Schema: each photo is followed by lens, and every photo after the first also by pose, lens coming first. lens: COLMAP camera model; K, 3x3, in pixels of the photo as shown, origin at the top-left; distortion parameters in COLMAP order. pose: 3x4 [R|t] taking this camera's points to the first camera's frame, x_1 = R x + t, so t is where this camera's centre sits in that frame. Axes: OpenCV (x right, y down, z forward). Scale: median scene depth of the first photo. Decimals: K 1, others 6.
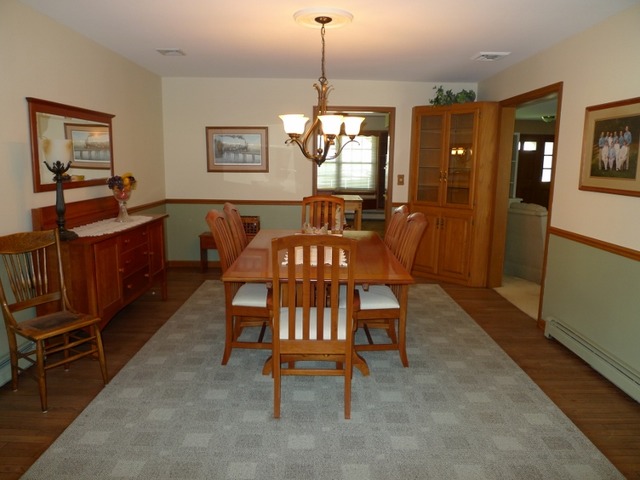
lens RADIAL K [[452.6, 0, 321.4], [0, 452.6, 238.7], [0, 0, 1]] dist [-0.022203, -0.005569]
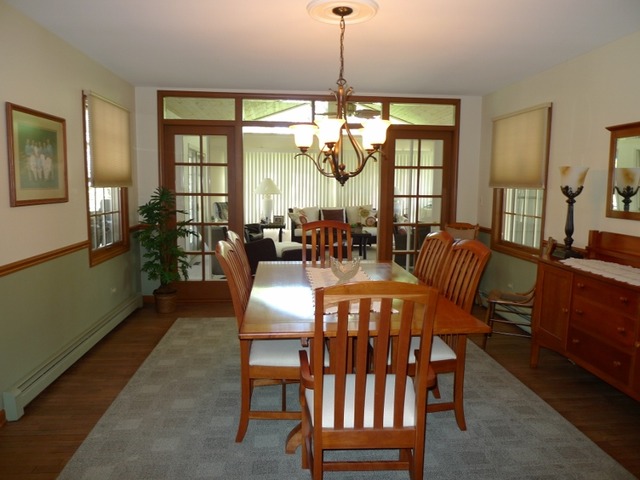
lens RADIAL K [[452.6, 0, 319.2], [0, 452.6, 239.0], [0, 0, 1]] dist [-0.022203, -0.005569]
pose [[-0.996998, -0.015329, -0.075892, 0.099121], [-0.036701, 0.956651, 0.288915, -0.308038], [0.068174, 0.290833, -0.954342, 1.842324]]
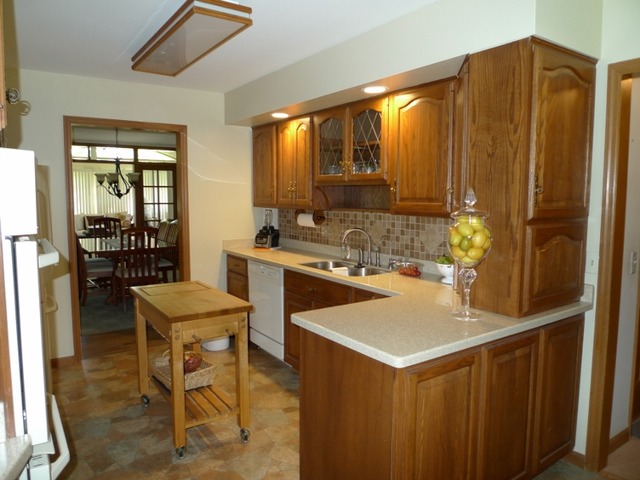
lens RADIAL K [[452.6, 0, 319.9], [0, 452.6, 237.8], [0, 0, 1]] dist [-0.022203, -0.005569]
pose [[-0.822358, 0.038160, -0.567689, 0.384677], [-0.112118, 0.967317, 0.227437, -0.531119], [0.557814, 0.250683, -0.791202, 3.043045]]
